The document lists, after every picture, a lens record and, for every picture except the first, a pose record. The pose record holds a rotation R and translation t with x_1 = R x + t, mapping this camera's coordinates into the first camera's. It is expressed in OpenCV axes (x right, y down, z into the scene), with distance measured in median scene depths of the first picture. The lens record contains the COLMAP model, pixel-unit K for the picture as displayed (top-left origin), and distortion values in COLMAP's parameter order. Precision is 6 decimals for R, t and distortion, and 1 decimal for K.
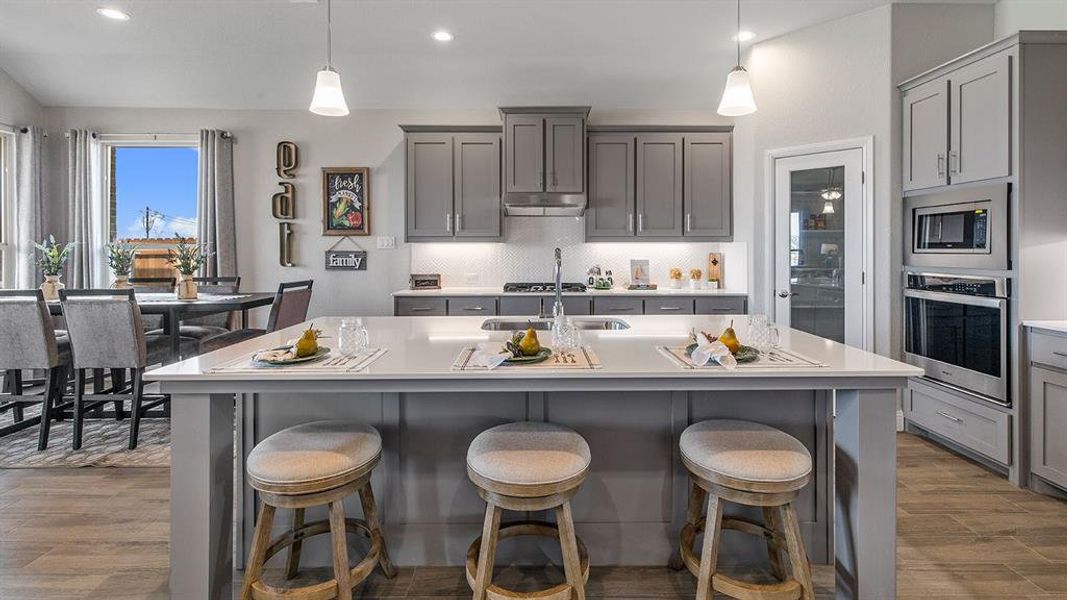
lens RADIAL K [[479.8, 0, 536.8], [0, 479.8, 250.0], [0, 0, 1]] dist [0.001914, 0.000536]
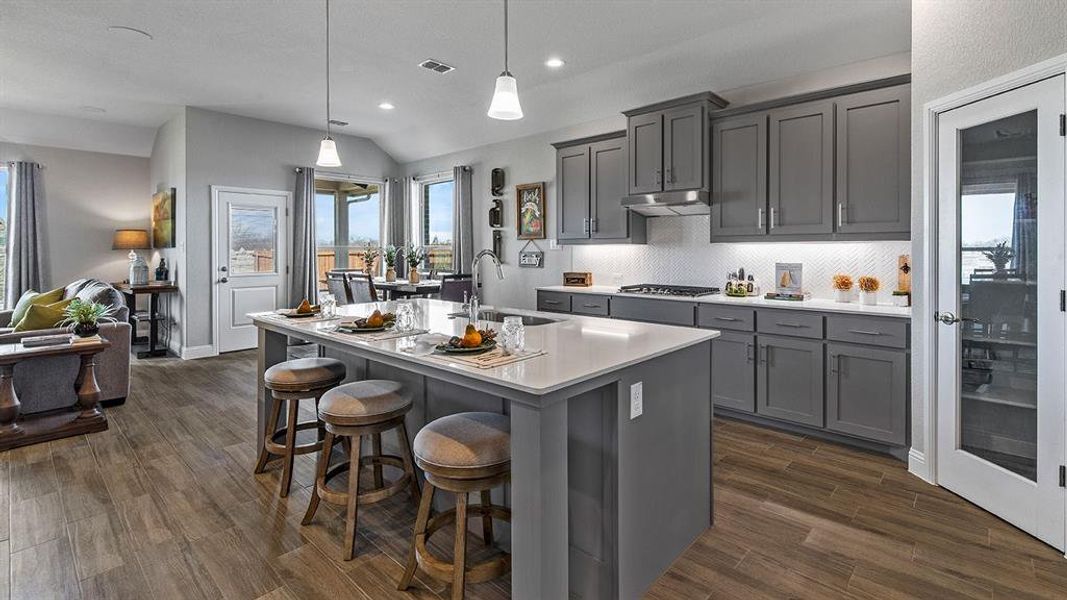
lens RADIAL K [[479.8, 0, 536.8], [0, 479.8, 250.0], [0, 0, 1]] dist [0.001914, 0.000536]
pose [[0.737147, -0.000943, -0.675731, 0.443489], [-0.000345, 0.999998, -0.001771, -0.000482], [0.675732, 0.001538, 0.737146, 0.110286]]
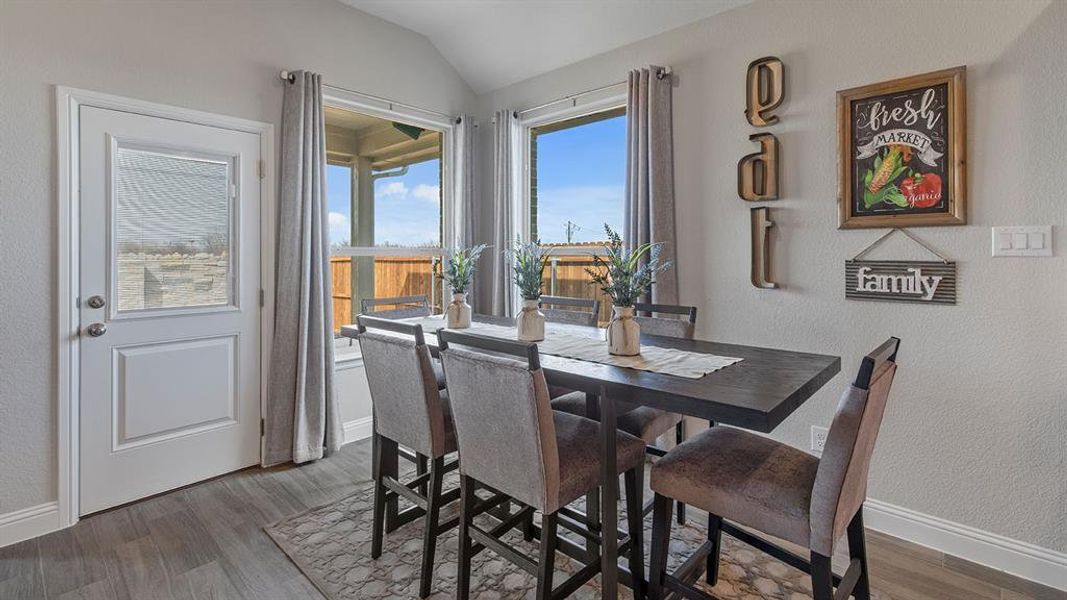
lens RADIAL K [[483.8, 0, 541.0], [0, 483.8, 252.2], [0, 0, 1]] dist [0.003342, -0.000305]
pose [[0.739331, -0.002121, -0.673339, -0.340486], [-0.002627, 0.999978, -0.006035, -0.002372], [0.673337, 0.006230, 0.739309, 0.427641]]
